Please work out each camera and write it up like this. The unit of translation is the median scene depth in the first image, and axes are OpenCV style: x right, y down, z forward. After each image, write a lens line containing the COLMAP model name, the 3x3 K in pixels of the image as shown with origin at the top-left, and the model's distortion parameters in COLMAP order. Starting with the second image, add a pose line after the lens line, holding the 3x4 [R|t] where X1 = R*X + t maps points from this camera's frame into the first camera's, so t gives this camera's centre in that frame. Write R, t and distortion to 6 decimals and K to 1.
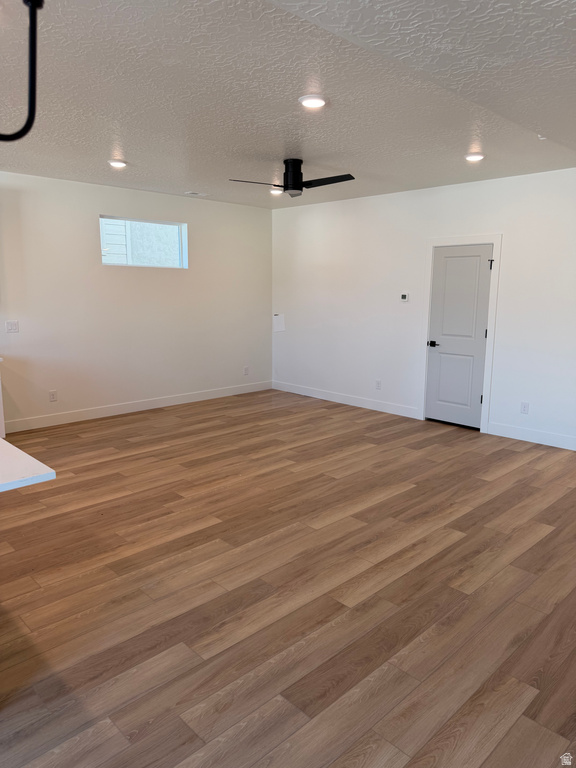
lens RADIAL K [[544.4, 0, 283.7], [0, 544.4, 383.4], [0, 0, 1]] dist [0.006398, -0.018593]
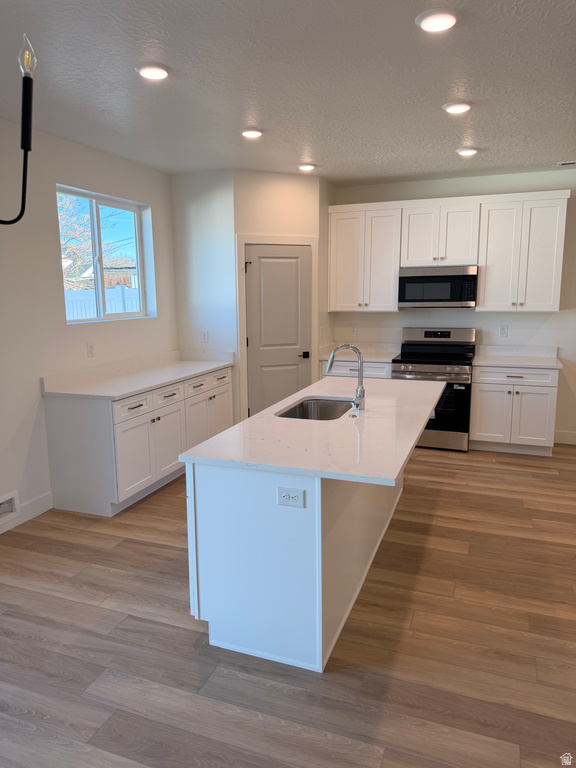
lens RADIAL K [[544.4, 0, 290.8], [0, 544.4, 388.3], [0, 0, 1]] dist [0.006398, -0.018593]
pose [[0.433057, 0.168165, -0.885541, 0.194279], [-0.159955, 0.981187, 0.108105, -0.048003], [0.887060, 0.094831, 0.451808, 0.201051]]
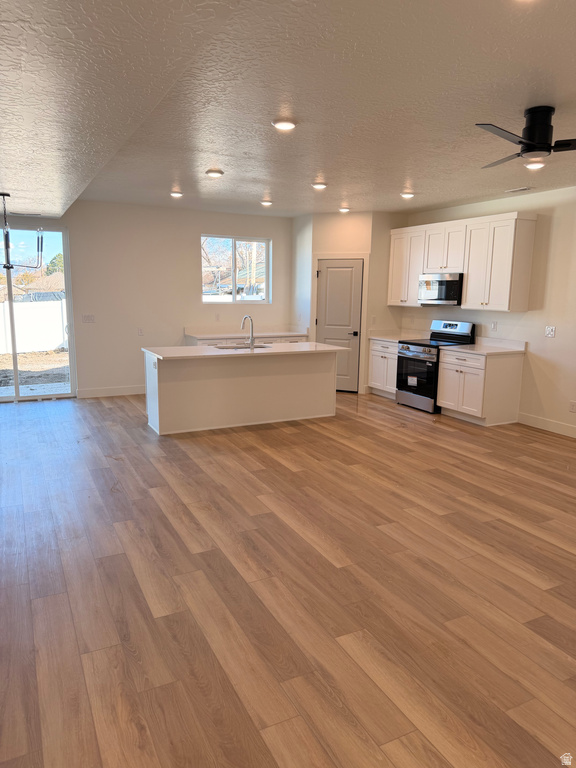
lens RADIAL K [[544.4, 0, 283.8], [0, 544.4, 383.3], [0, 0, 1]] dist [0.006398, -0.018593]
pose [[-0.290803, 0.160553, -0.943216, 1.097953], [-0.191530, 0.956098, 0.221796, -0.231272], [0.937417, 0.245153, -0.247285, 1.278541]]
